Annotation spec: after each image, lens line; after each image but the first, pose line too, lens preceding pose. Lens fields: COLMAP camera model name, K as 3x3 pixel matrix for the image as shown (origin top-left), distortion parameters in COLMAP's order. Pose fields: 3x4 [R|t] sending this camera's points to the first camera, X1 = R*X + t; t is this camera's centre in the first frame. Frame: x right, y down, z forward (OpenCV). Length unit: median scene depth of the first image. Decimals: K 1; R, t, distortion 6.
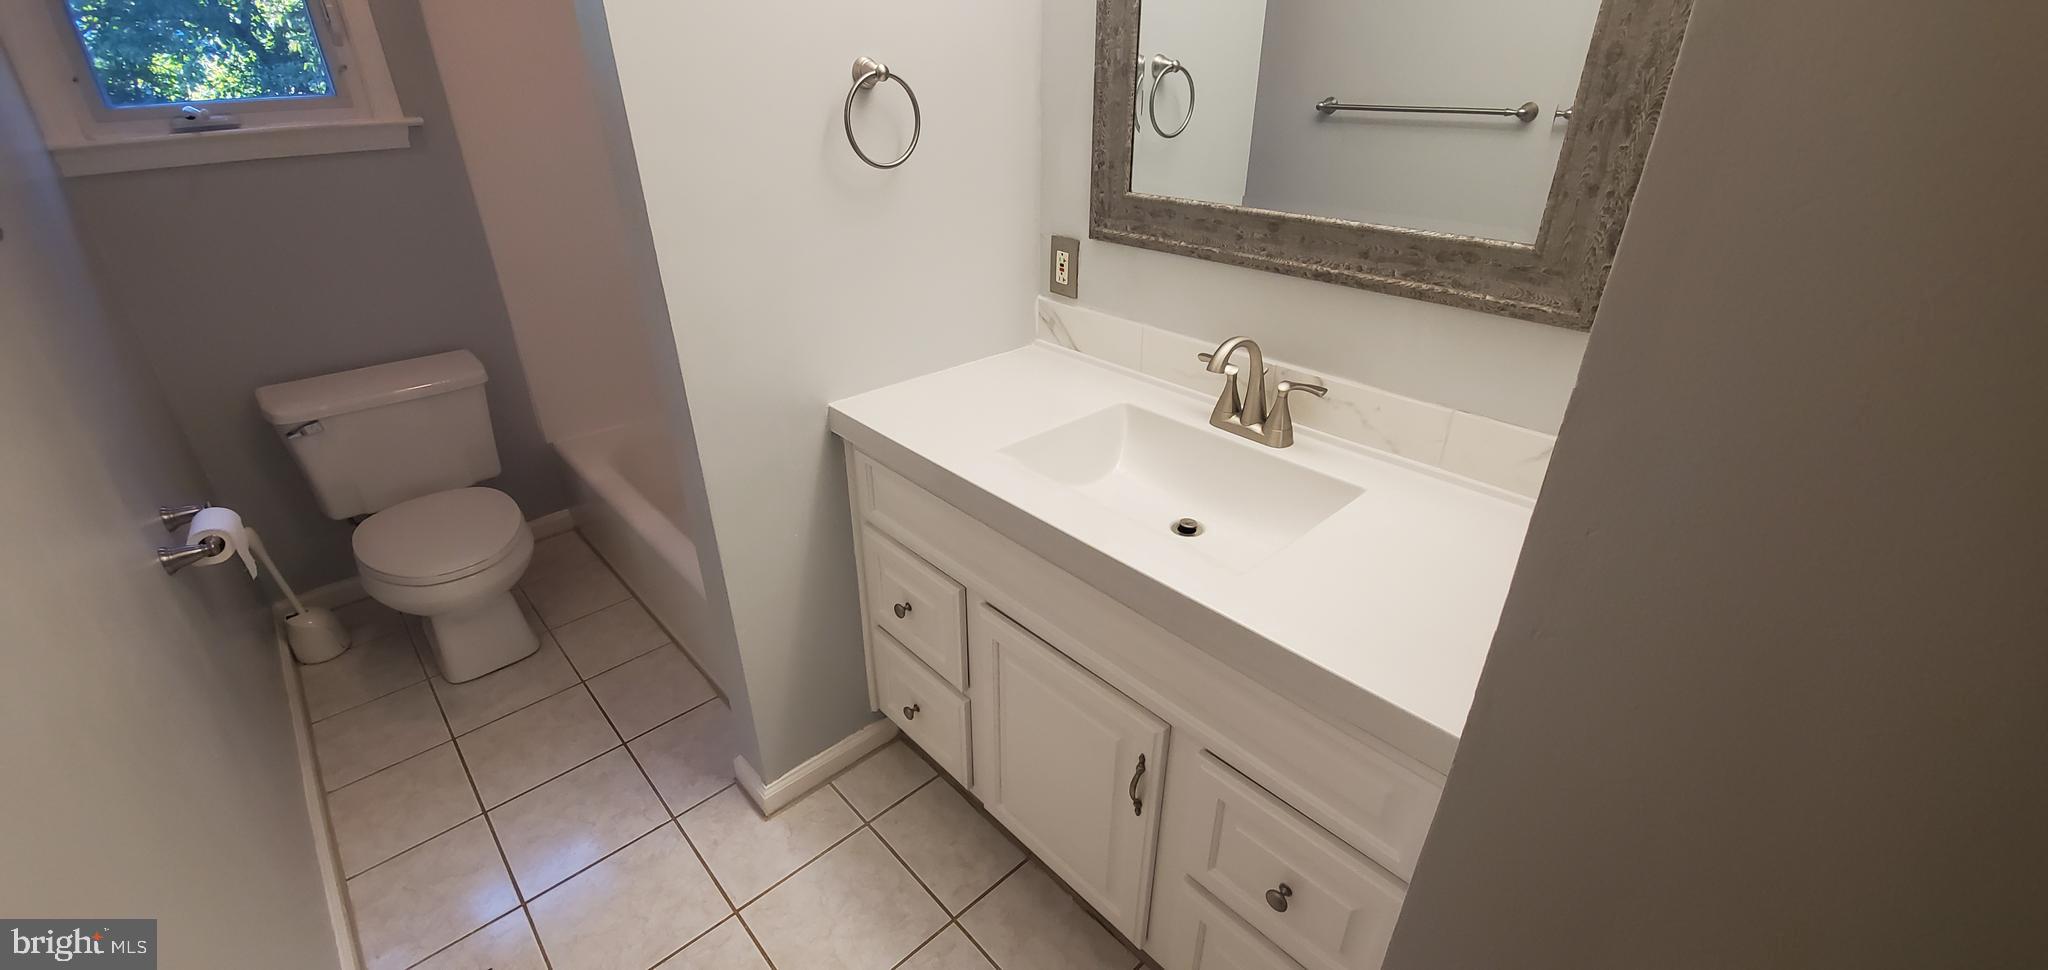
lens RADIAL K [[809.6, 0, 1023.6], [0, 809.6, 484.8], [0, 0, 1]] dist [0.001529, -0.009691]
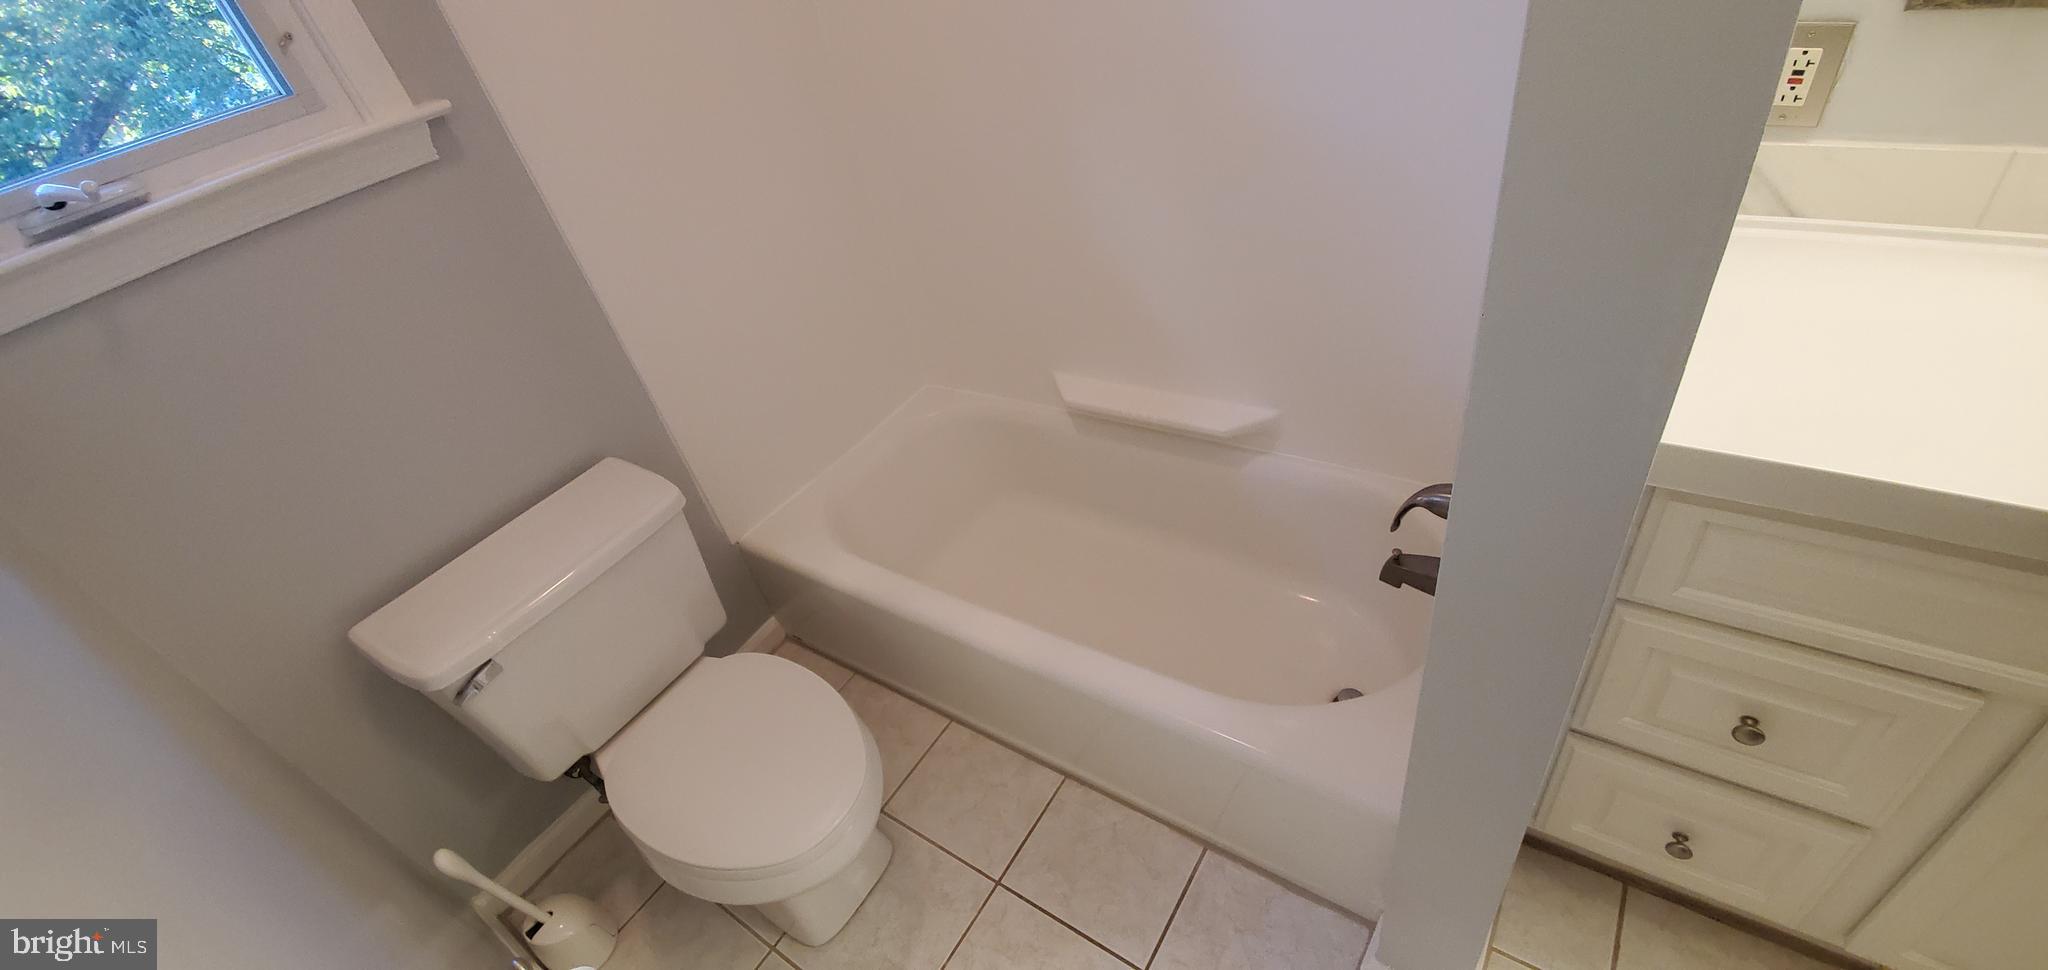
lens RADIAL K [[809.6, 0, 1019.9], [0, 809.6, 480.1], [0, 0, 1]] dist [0.001529, -0.009691]
pose [[0.958121, -0.279549, 0.062095, -0.483338], [0.266775, 0.950167, 0.161287, -0.191236], [-0.104088, -0.137967, 0.984952, 0.375511]]
